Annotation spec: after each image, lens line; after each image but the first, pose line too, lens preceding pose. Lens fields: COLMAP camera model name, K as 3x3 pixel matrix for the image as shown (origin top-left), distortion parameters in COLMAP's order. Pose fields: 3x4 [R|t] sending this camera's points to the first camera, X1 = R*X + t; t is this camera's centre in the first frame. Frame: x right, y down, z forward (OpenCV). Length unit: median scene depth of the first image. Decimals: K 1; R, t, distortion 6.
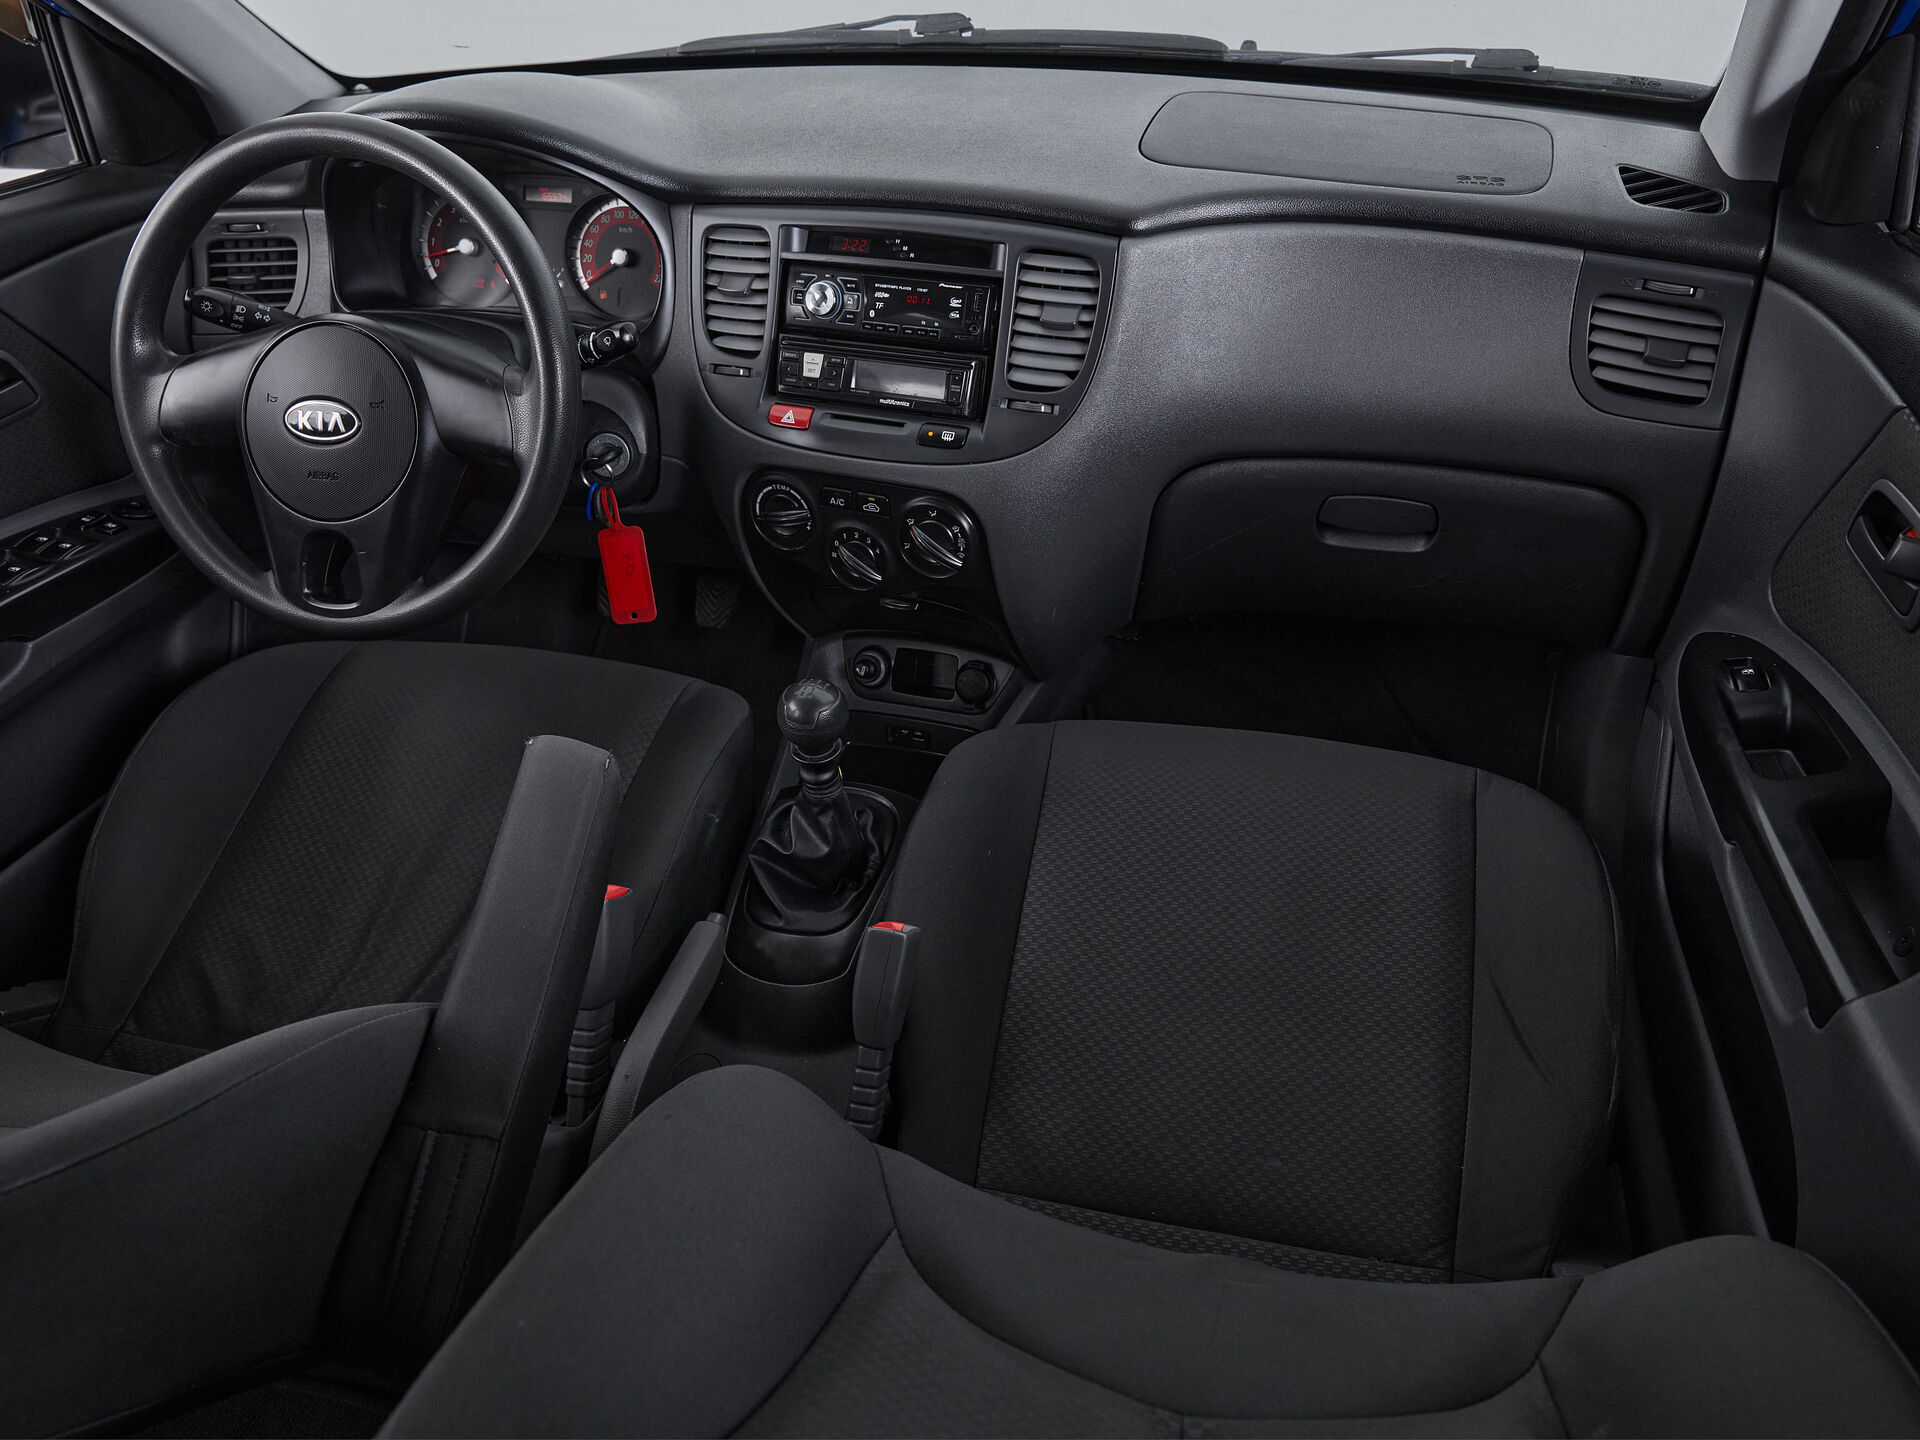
lens RADIAL K [[1495.7, 0, 931.4], [0, 1495.7, 717.0], [0, 0, 1]] dist [-0.019086, 0.007361]
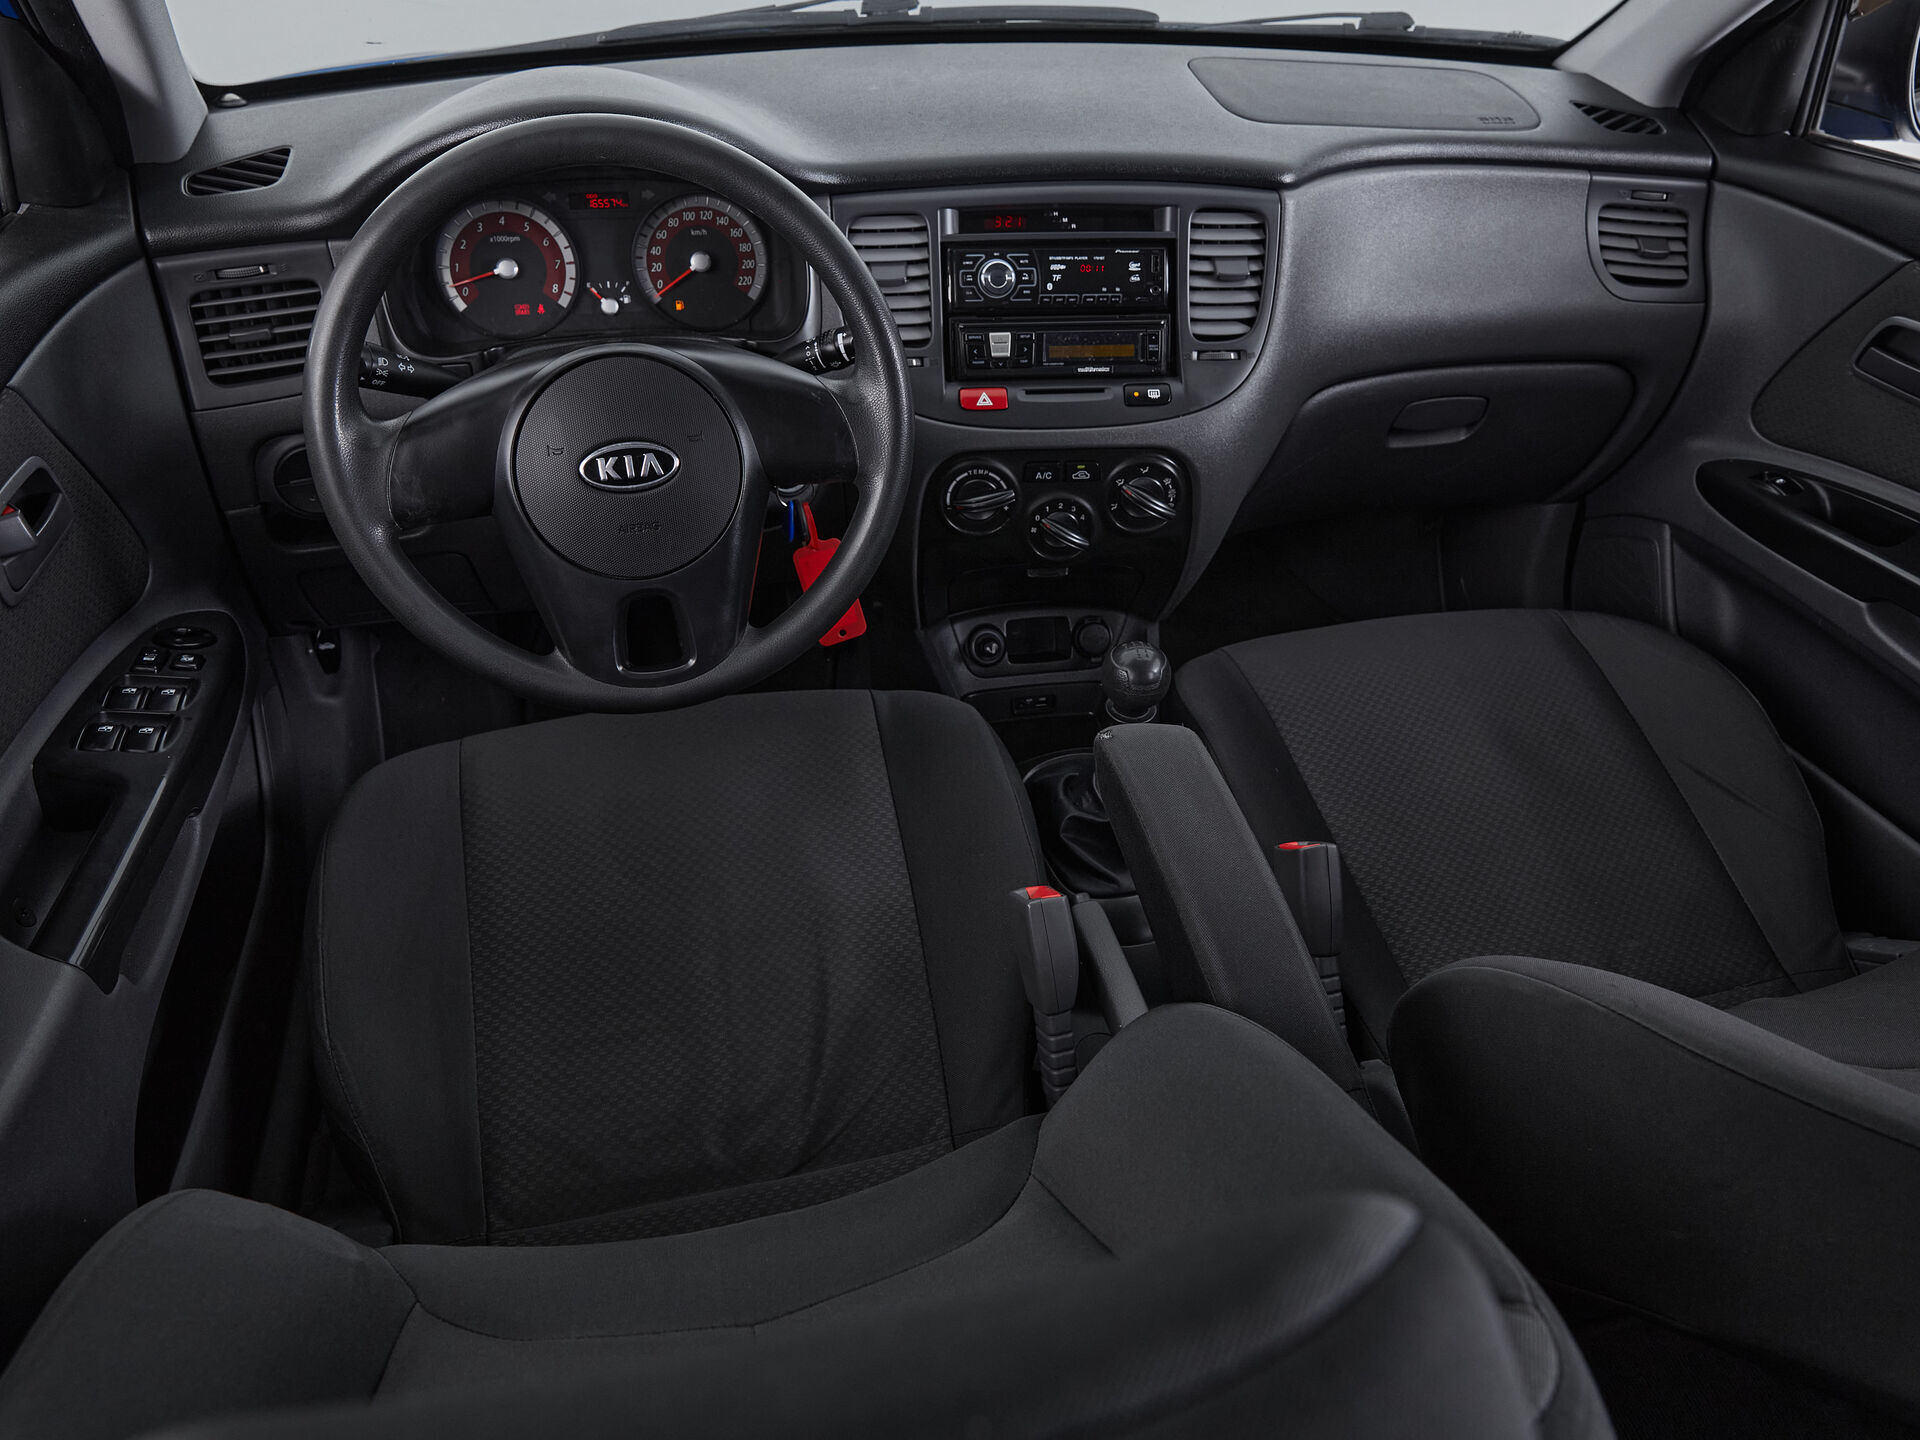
lens RADIAL K [[1495.7, 0, 1006.0], [0, 1495.7, 716.5], [0, 0, 1]] dist [-0.019086, 0.007361]
pose [[0.874053, -0.228792, 0.428586, -0.568477], [0.224928, 0.972499, 0.060433, -0.053536], [-0.430626, 0.043579, 0.901478, 0.108986]]
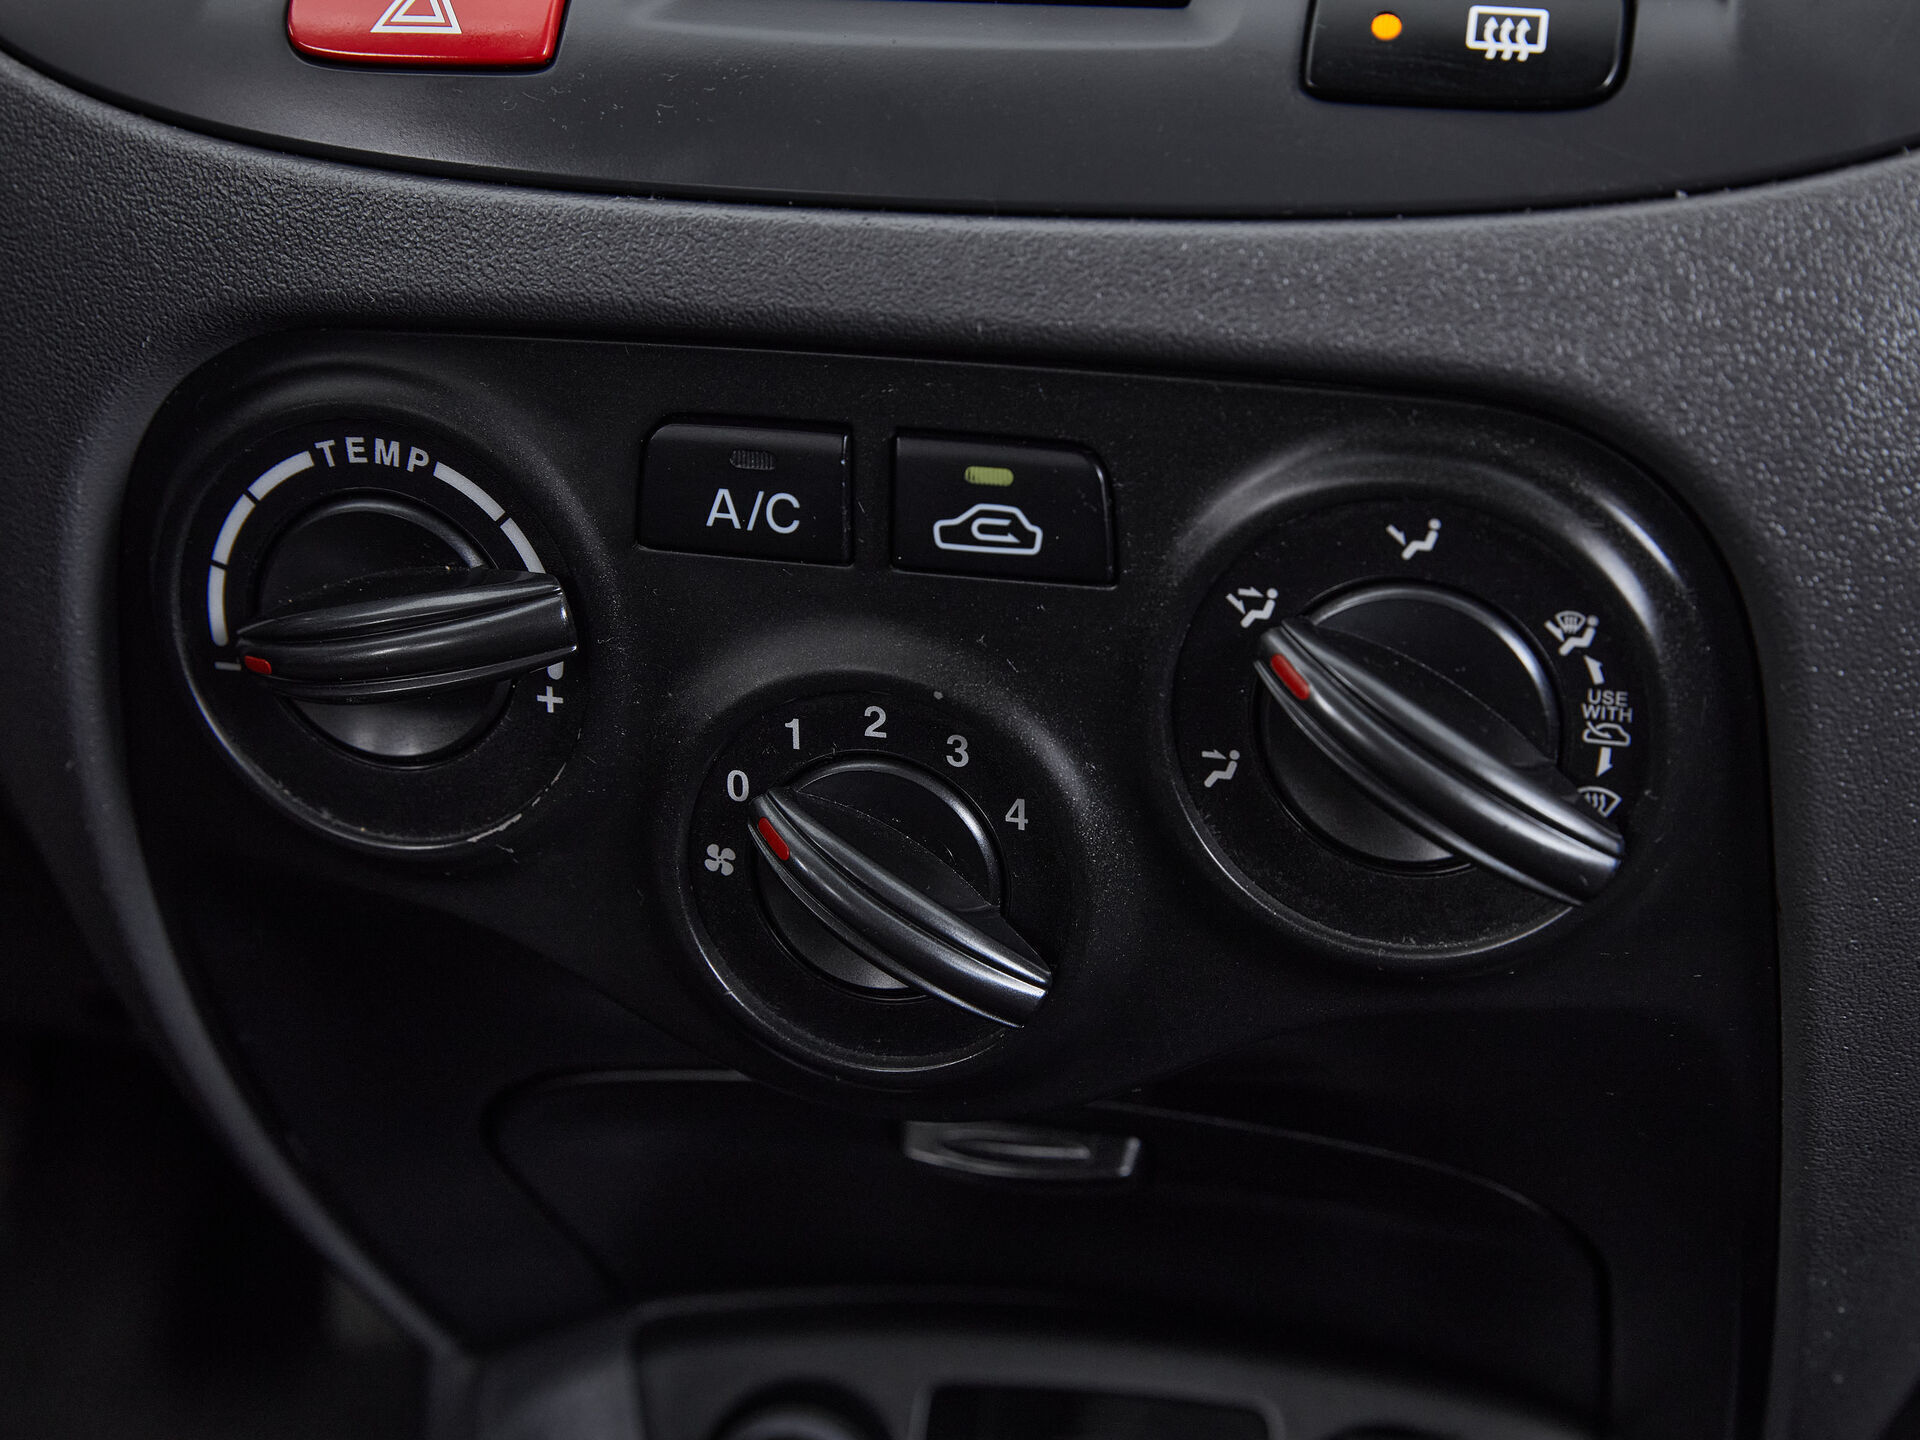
lens RADIAL K [[3911.6, 0, 954.9], [0, 3911.6, 709.9], [0, 0, 1]] dist [-0.086411, 0.000000]
pose [[0.988422, -0.044693, 0.145001, -0.104694], [0.070381, 0.981657, -0.177187, -0.050786], [-0.134422, 0.185341, 0.973437, 0.617000]]
